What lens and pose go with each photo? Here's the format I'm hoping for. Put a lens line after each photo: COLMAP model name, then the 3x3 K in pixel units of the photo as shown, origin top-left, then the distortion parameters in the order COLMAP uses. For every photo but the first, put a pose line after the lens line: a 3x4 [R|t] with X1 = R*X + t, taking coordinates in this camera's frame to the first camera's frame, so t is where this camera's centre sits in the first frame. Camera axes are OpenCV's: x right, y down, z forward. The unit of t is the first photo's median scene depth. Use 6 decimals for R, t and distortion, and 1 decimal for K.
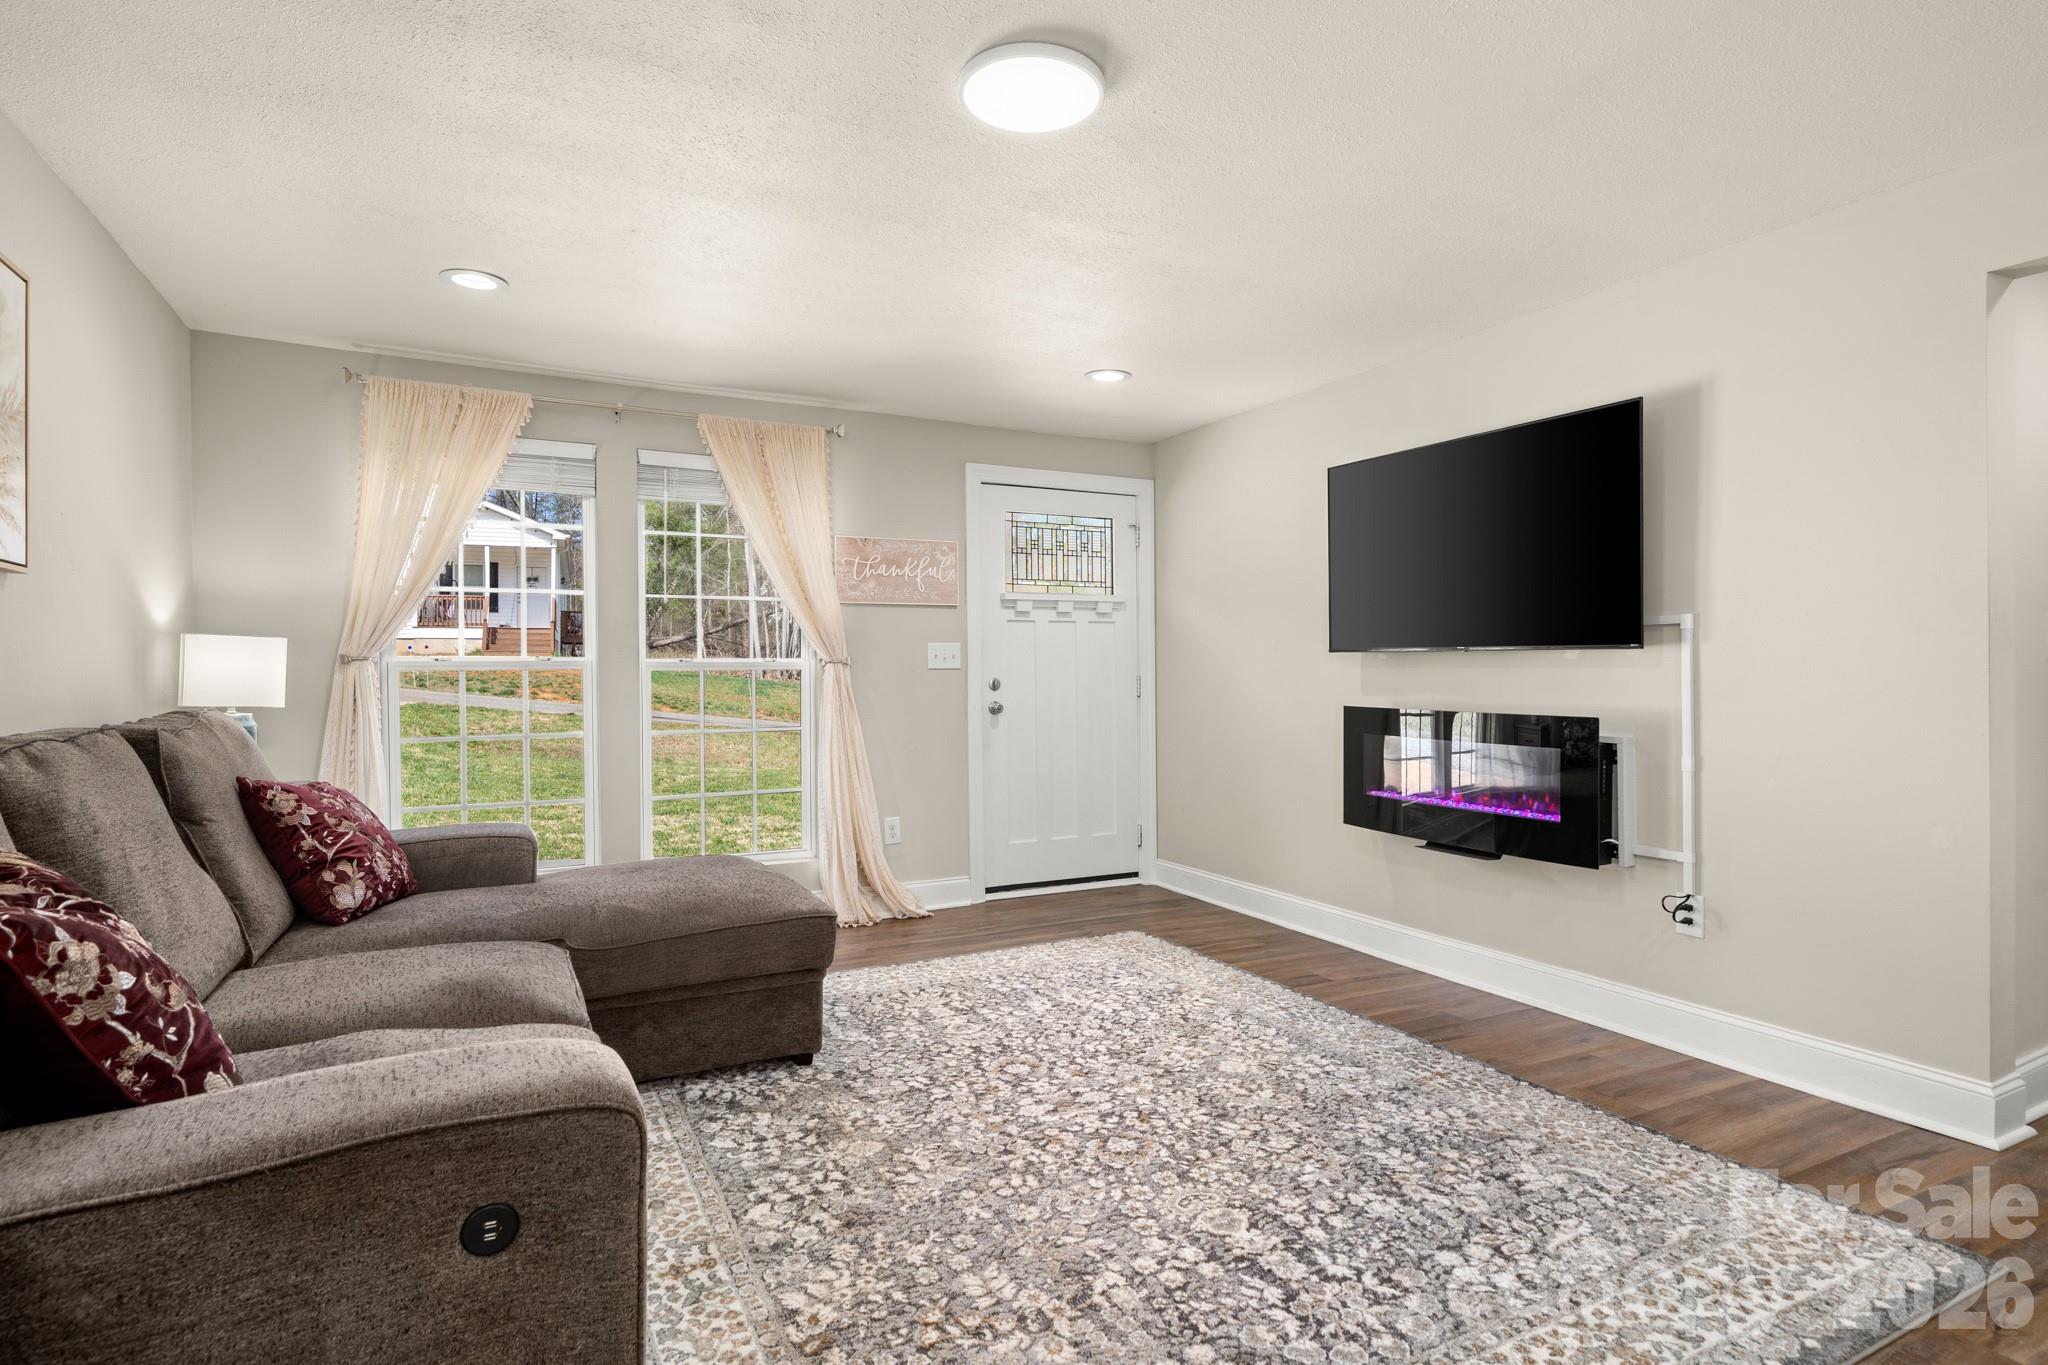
lens RADIAL K [[1041.5, 0, 1009.3], [0, 1041.5, 676.7], [0, 0, 1]] dist [0.004017, -0.000528]
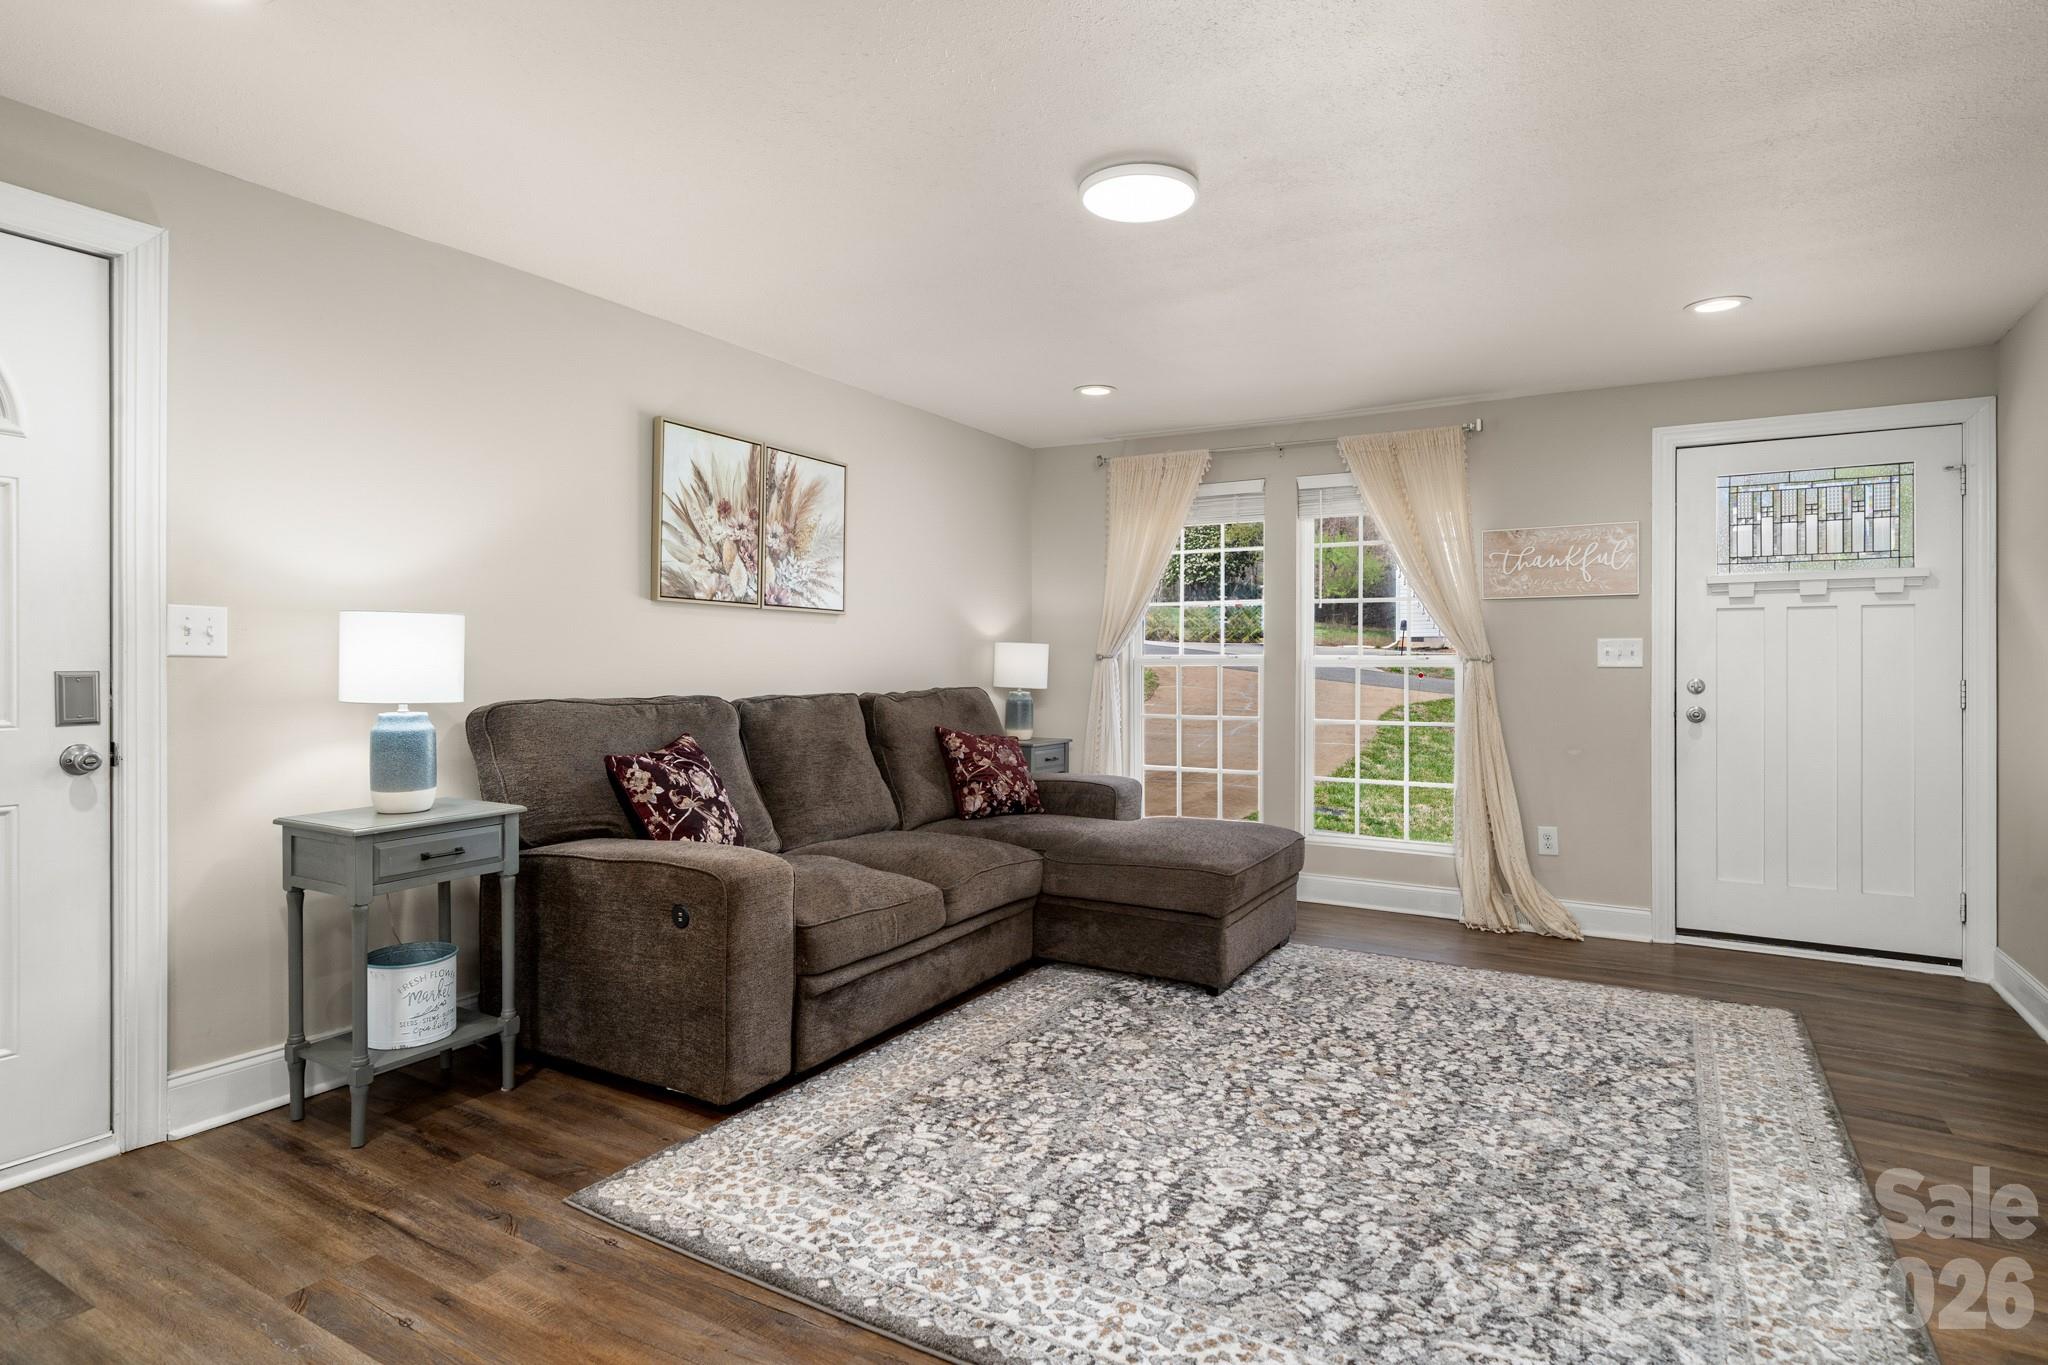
lens RADIAL K [[1041.5, 0, 1006.8], [0, 1041.5, 664.2], [0, 0, 1]] dist [0.004017, -0.000528]
pose [[0.544978, 0.005283, -0.838434, 0.742559], [-0.011993, 0.999927, -0.001495, -0.004866], [0.838365, 0.010870, 0.545002, 0.157756]]
